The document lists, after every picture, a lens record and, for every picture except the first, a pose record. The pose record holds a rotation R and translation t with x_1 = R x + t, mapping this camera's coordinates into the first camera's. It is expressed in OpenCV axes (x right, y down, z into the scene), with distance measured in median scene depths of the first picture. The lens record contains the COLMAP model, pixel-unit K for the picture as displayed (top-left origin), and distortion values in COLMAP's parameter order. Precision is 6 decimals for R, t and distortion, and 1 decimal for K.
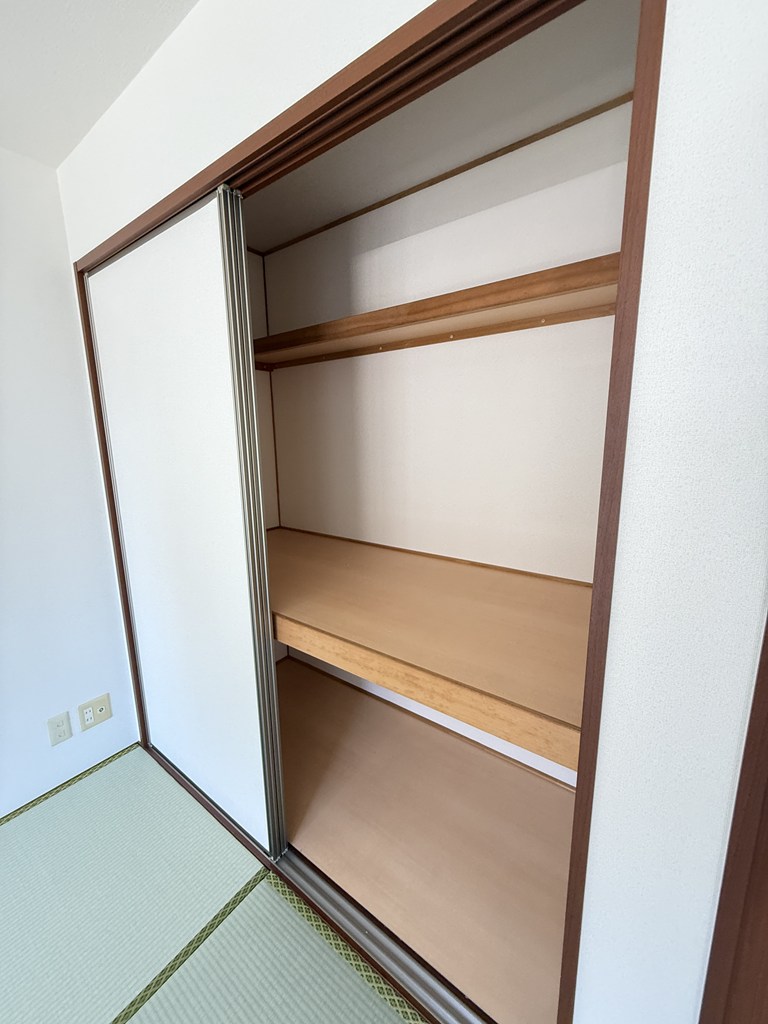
lens RADIAL K [[410.3, 0, 384.0], [0, 410.3, 512.0], [0, 0, 1]] dist [0.000016, -0.000258]
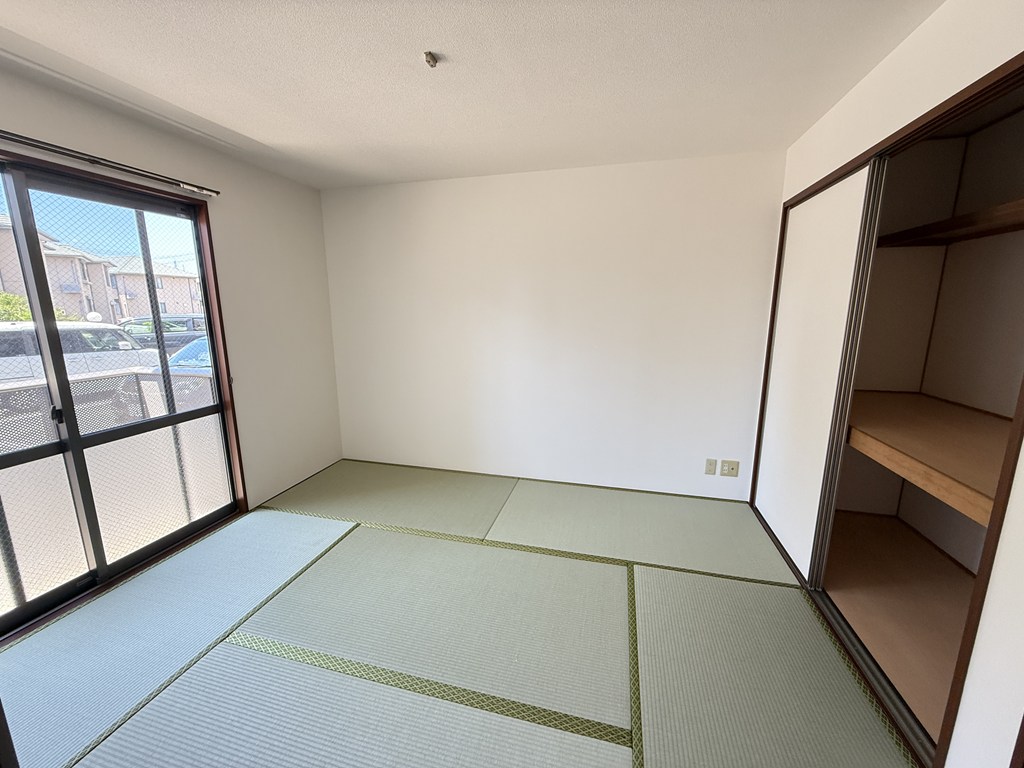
lens RADIAL K [[410.3, 0, 511.5], [0, 410.3, 382.4], [0, 0, 1]] dist [0.000016, -0.000258]
pose [[0.375286, 0.182896, -0.908686, 0.511890], [-0.177649, 0.976358, 0.123148, 0.112477], [0.909726, 0.115211, 0.398905, -0.631508]]
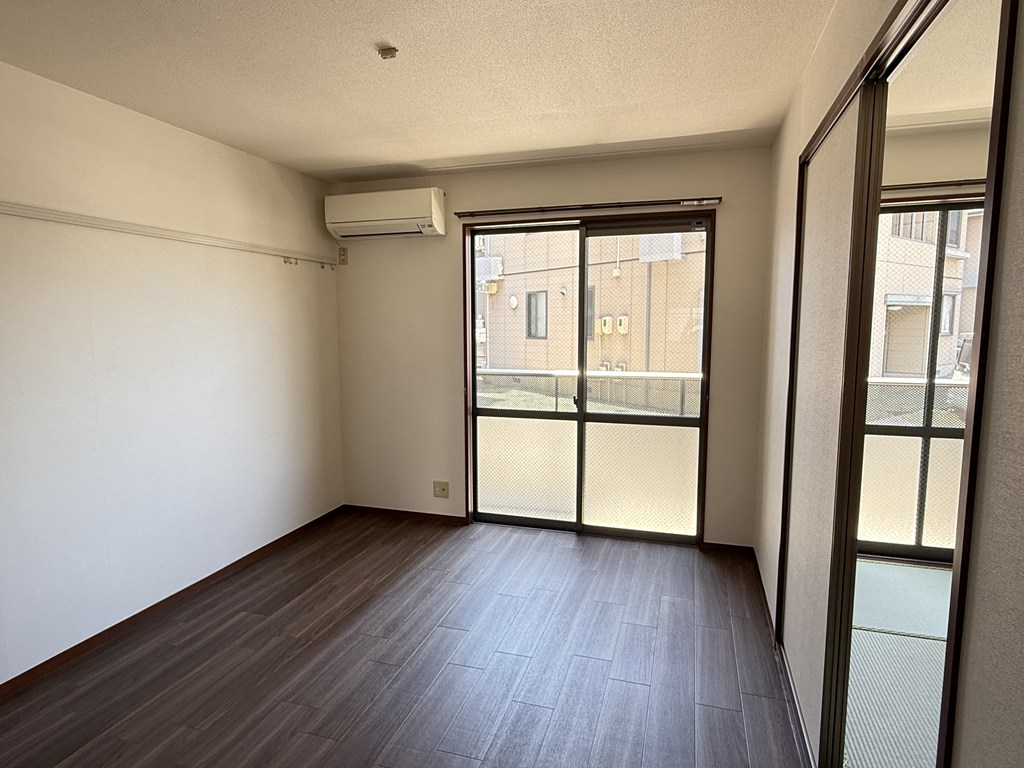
lens RADIAL K [[574.9, 0, 515.0], [0, 574.9, 384.8], [0, 0, 1]] dist [0.002299, -0.000059]
pose [[-0.940288, 0.054809, -0.335938, 0.056619], [-0.054290, 0.950166, 0.306979, -0.114364], [0.336022, 0.306887, -0.890455, 0.465815]]
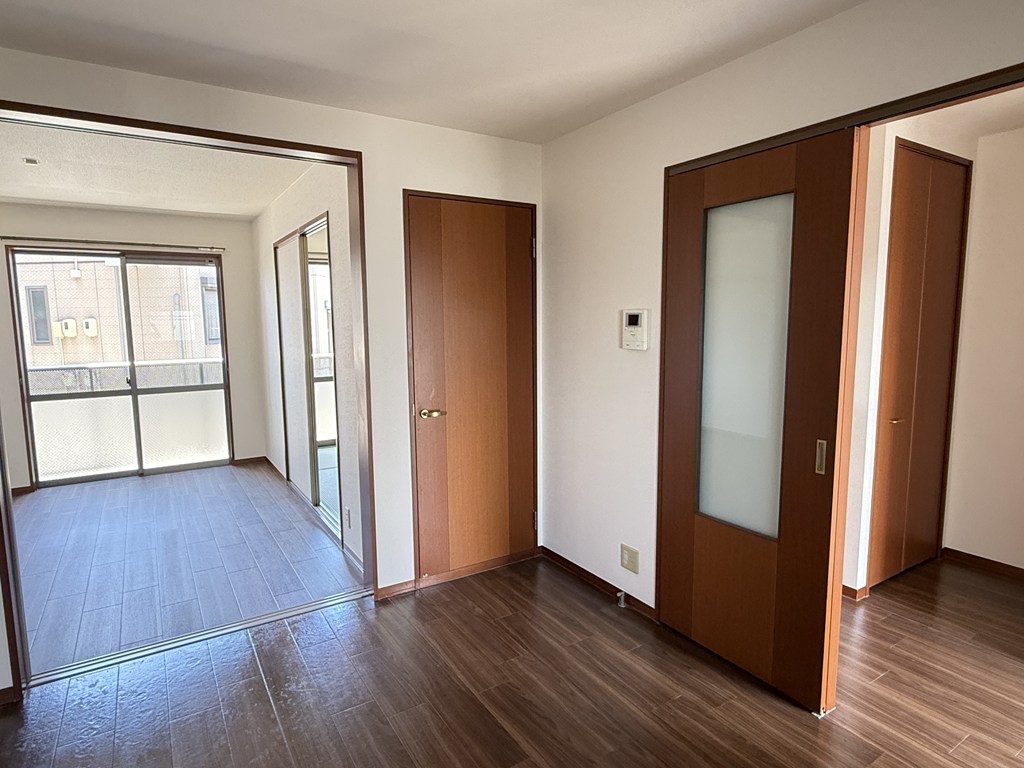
lens RADIAL K [[572.8, 0, 474.0], [0, 572.8, 382.5], [0, 0, 1]] dist [0.028248, 0.000246]
pose [[-0.394203, 0.125518, -0.910412, 1.074298], [-0.168597, 0.963940, 0.205899, -0.306266], [0.903427, 0.234658, -0.358826, 1.279304]]
